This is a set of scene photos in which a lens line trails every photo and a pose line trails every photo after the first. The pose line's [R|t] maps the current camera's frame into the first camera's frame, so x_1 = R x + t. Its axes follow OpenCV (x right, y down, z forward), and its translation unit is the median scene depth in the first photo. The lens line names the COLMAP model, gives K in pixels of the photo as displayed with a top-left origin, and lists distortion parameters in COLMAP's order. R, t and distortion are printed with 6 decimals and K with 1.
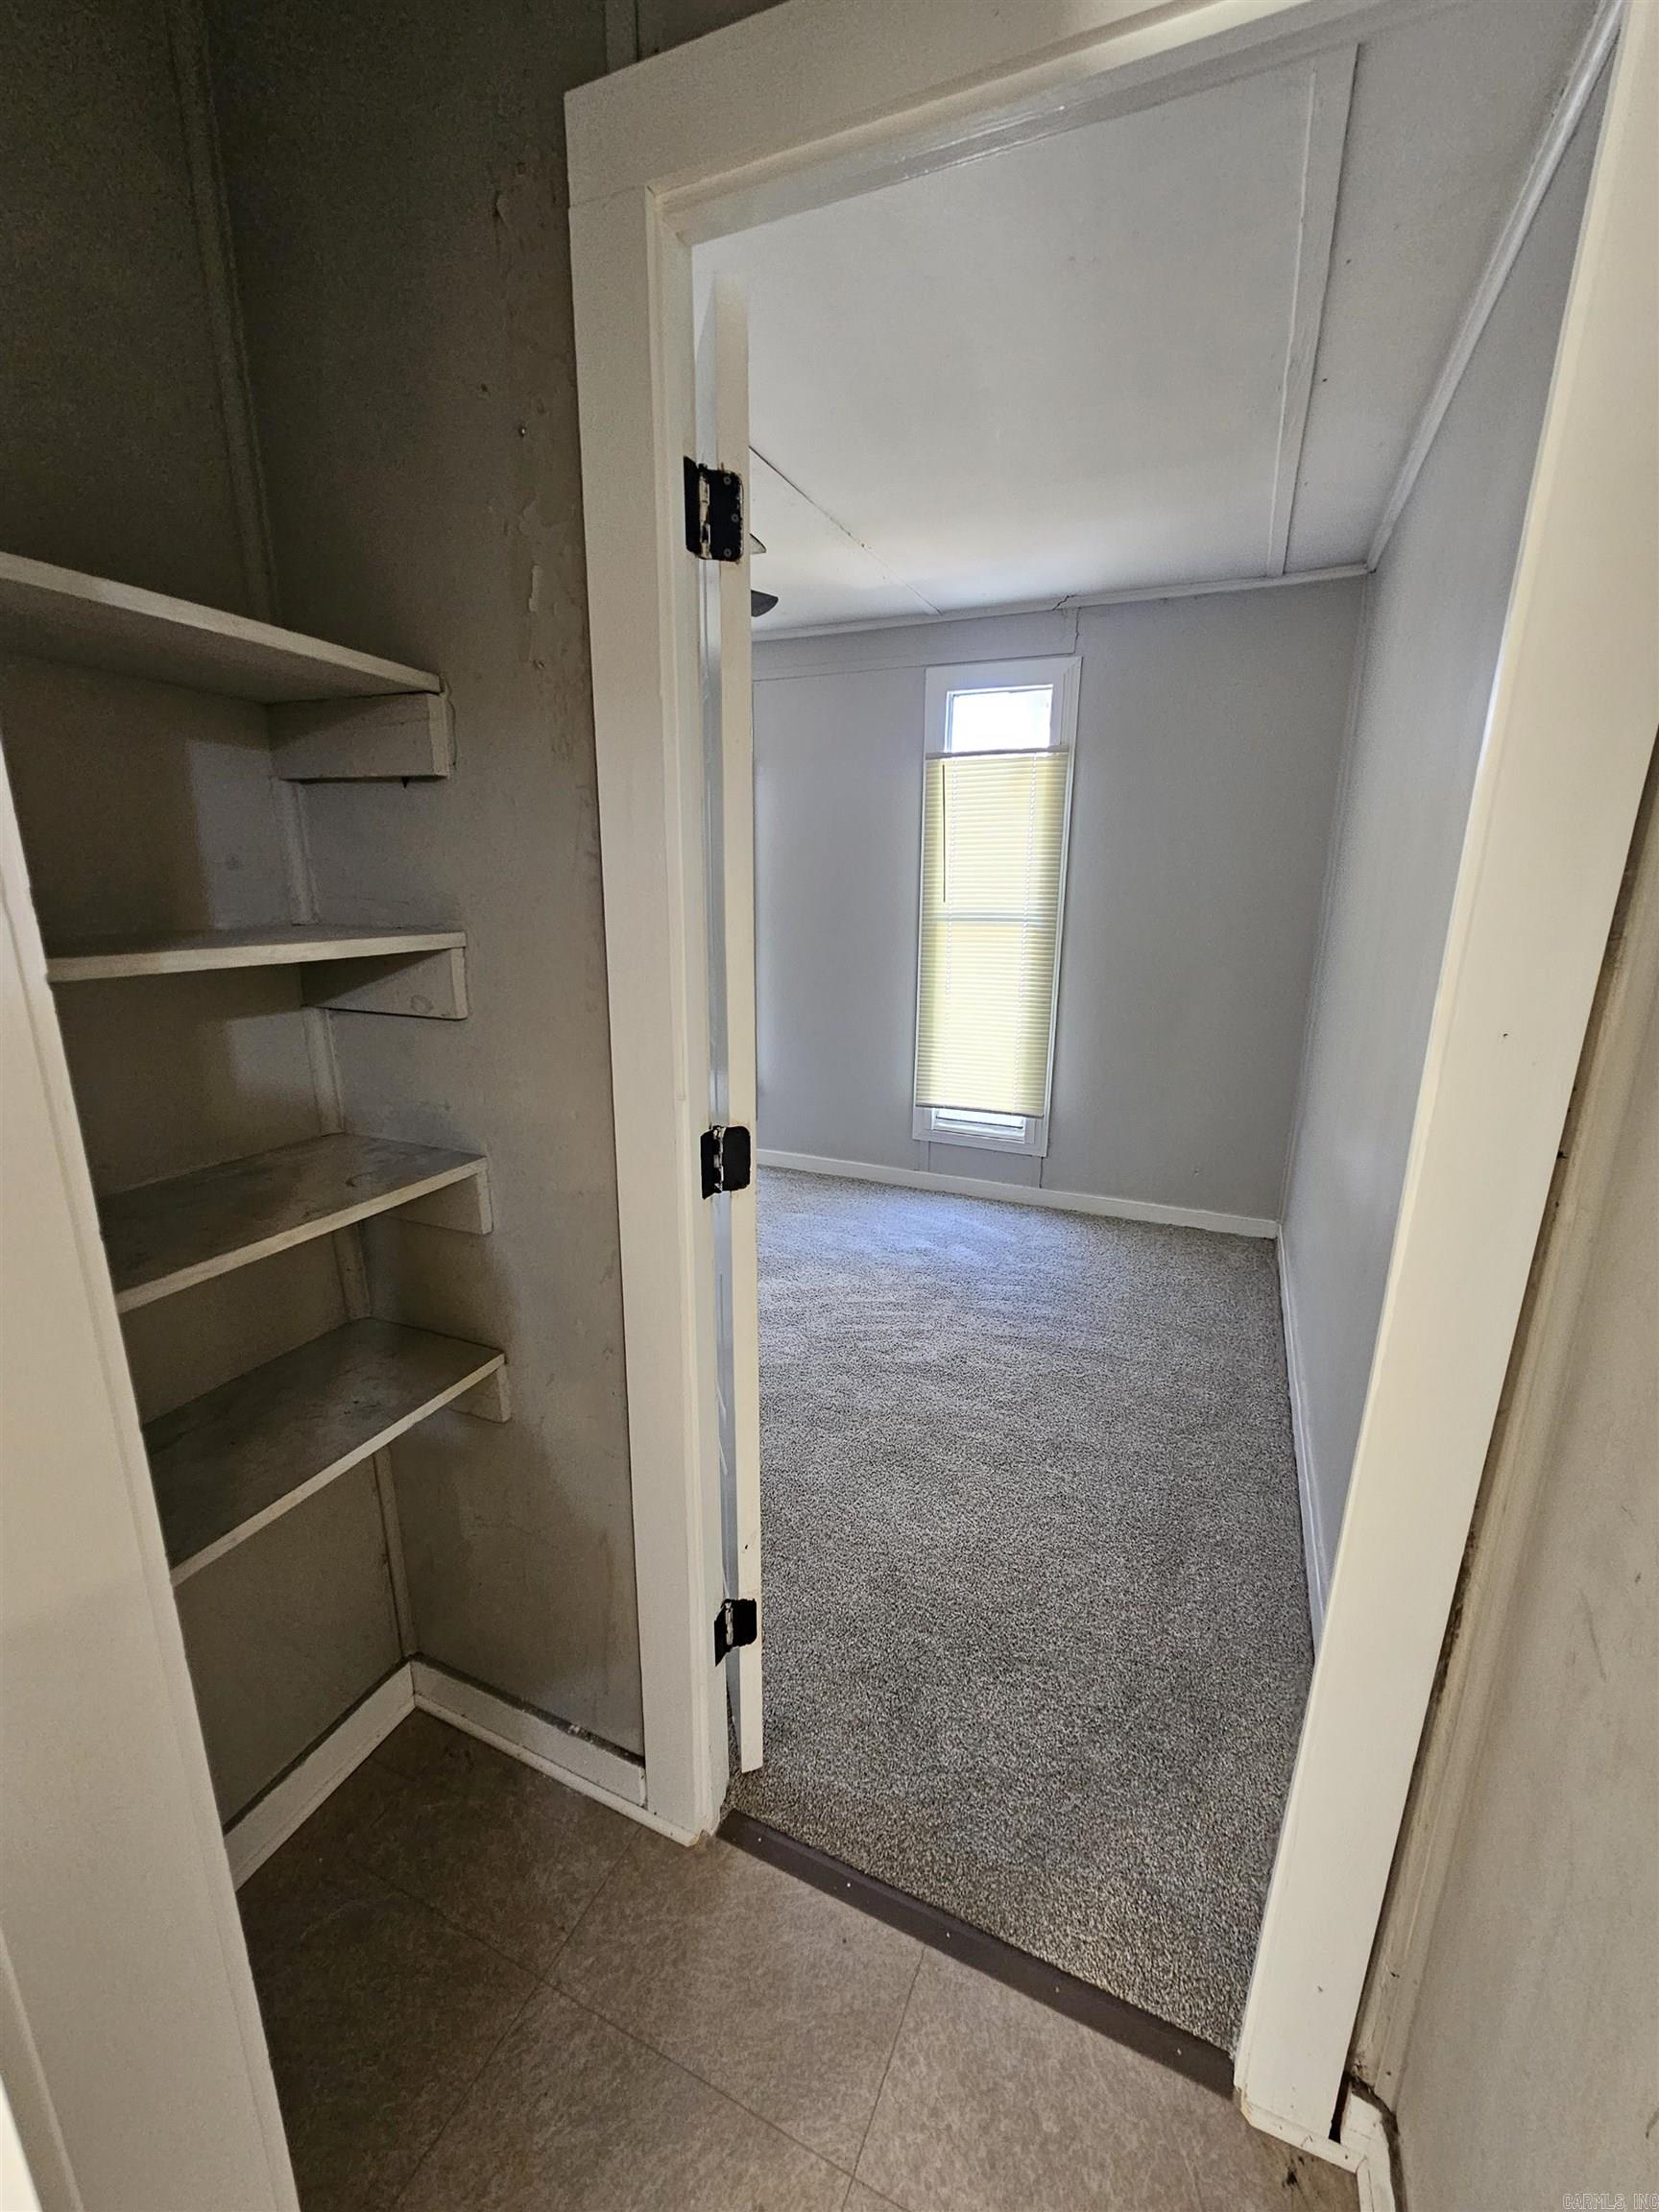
lens RADIAL K [[906.2, 0, 834.1], [0, 906.2, 1105.2], [0, 0, 1]] dist [-0.002640, 0.000771]
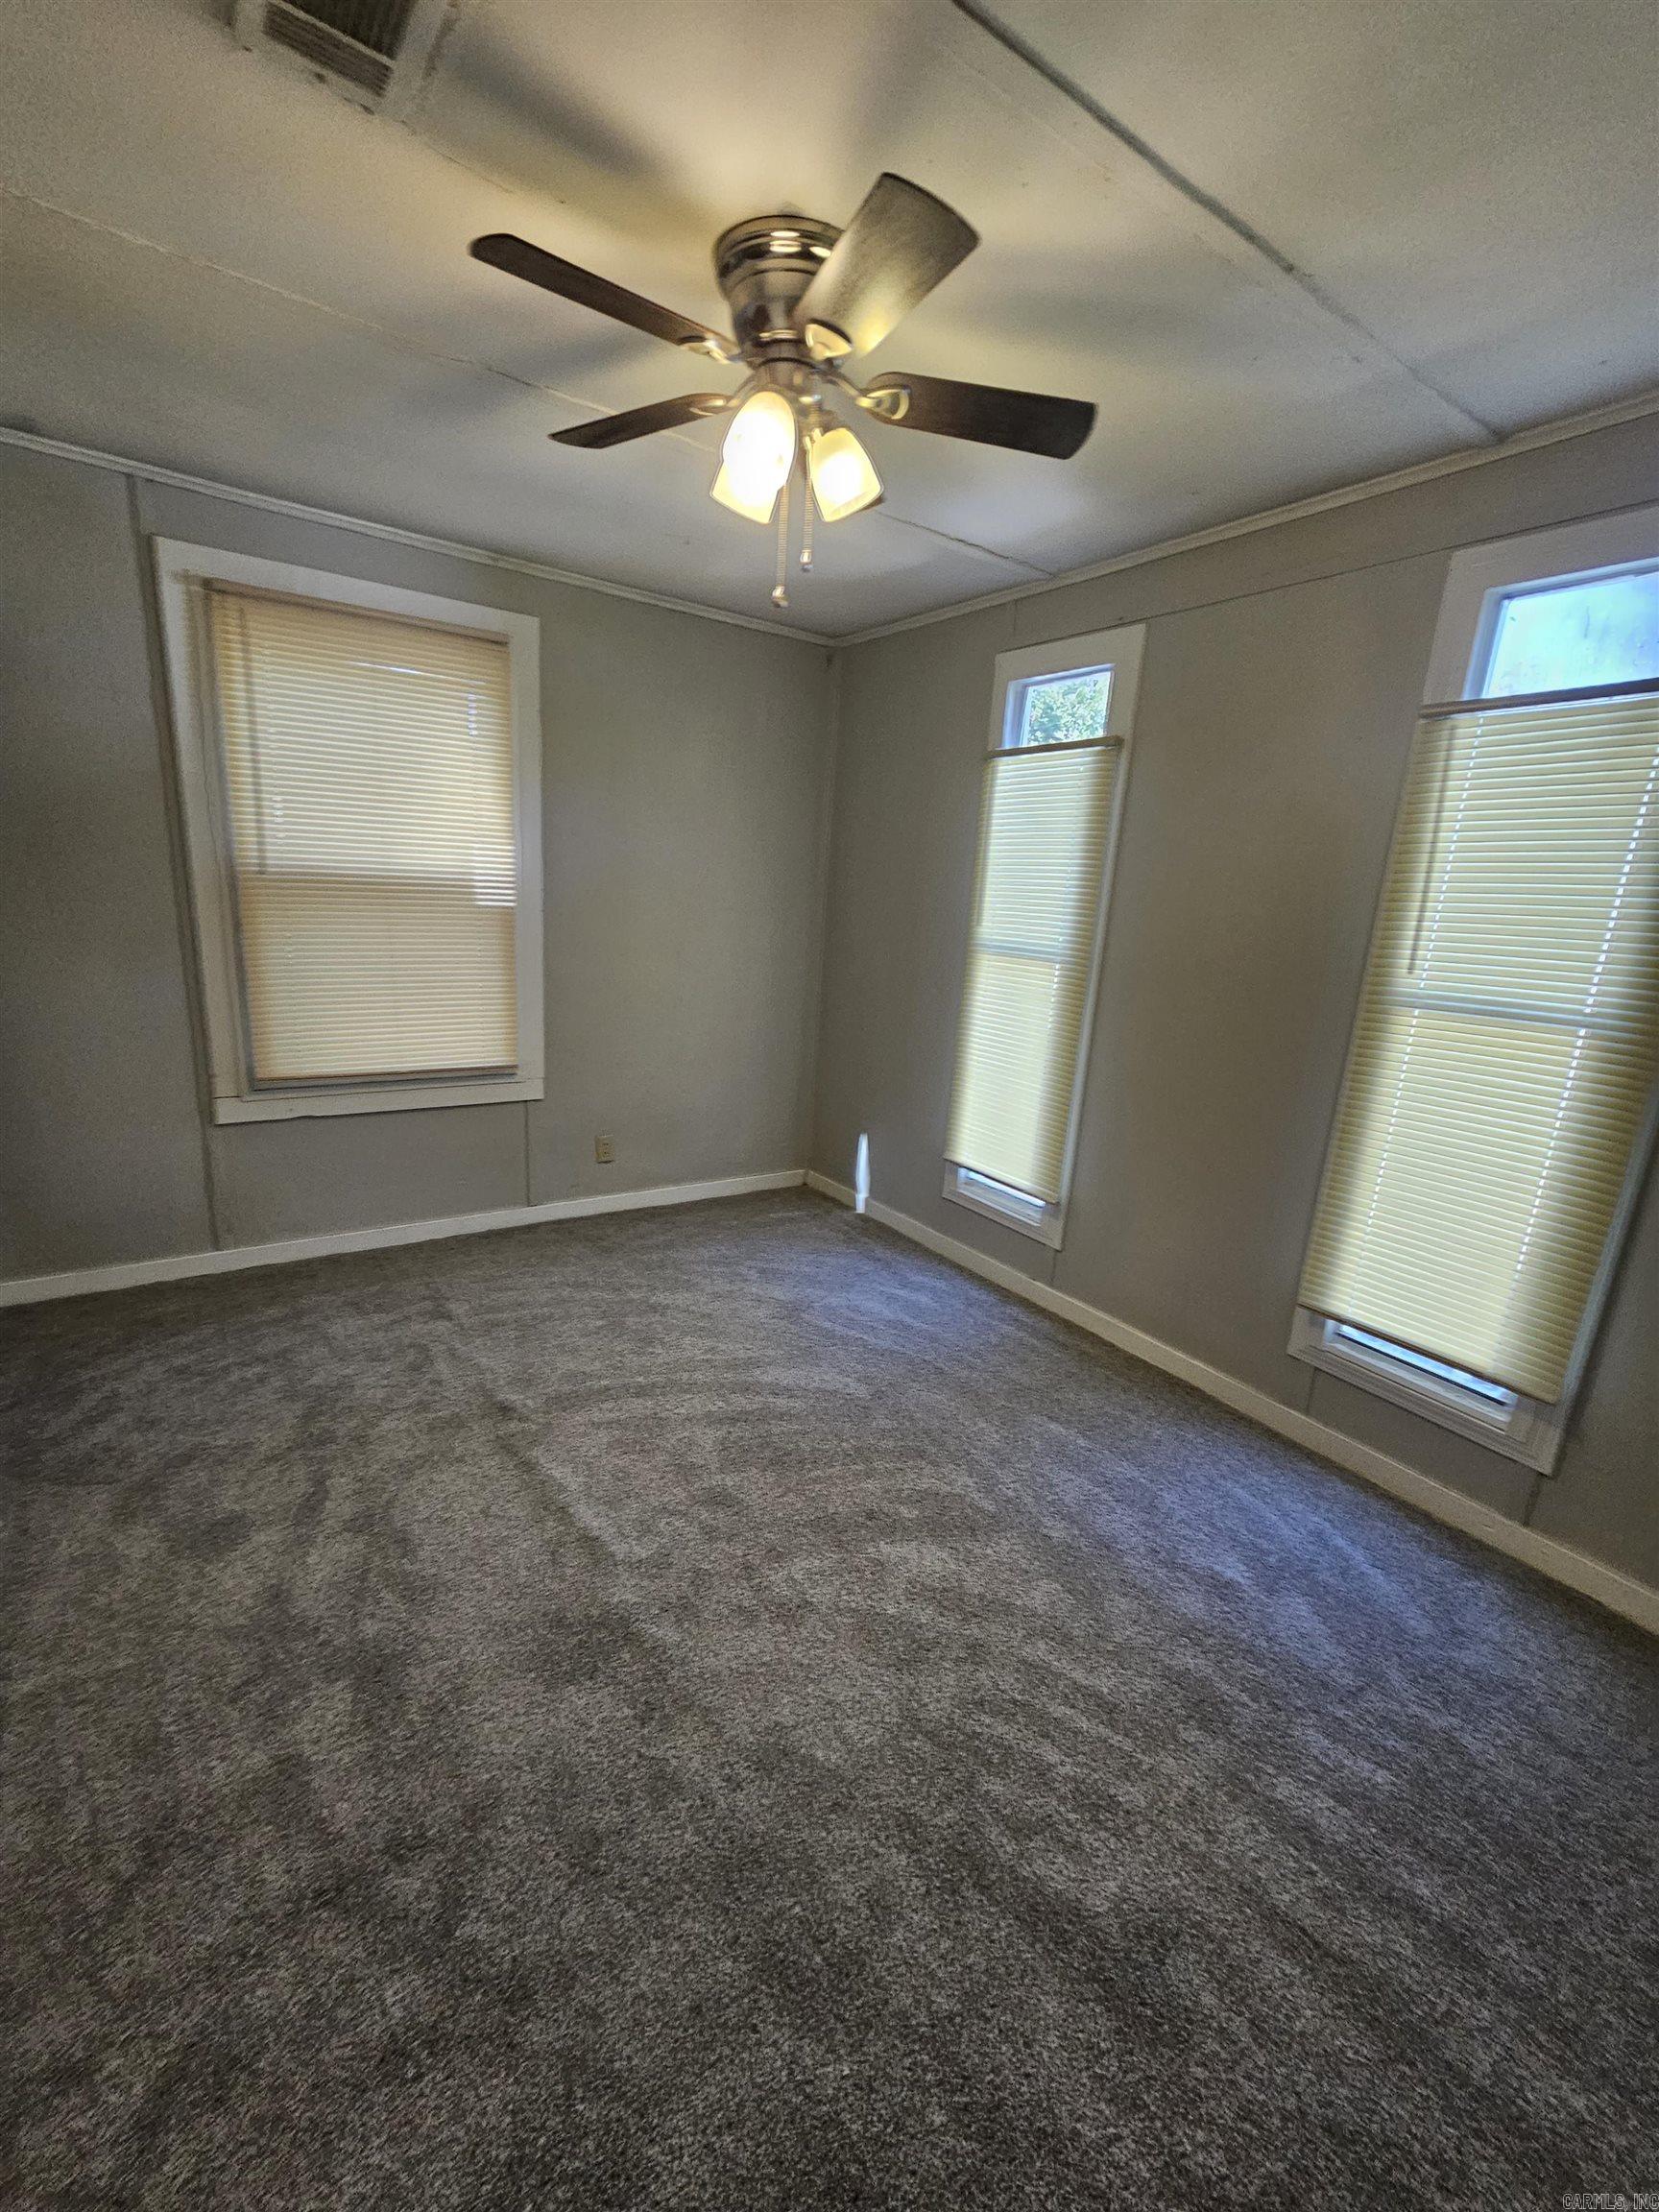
lens RADIAL K [[906.2, 0, 817.6], [0, 906.2, 1116.3], [0, 0, 1]] dist [-0.002640, 0.000771]
pose [[0.845233, 0.173642, -0.505400, 0.120913], [-0.183582, 0.982530, 0.030548, -0.096513], [0.501875, 0.066963, 0.862344, 0.377564]]
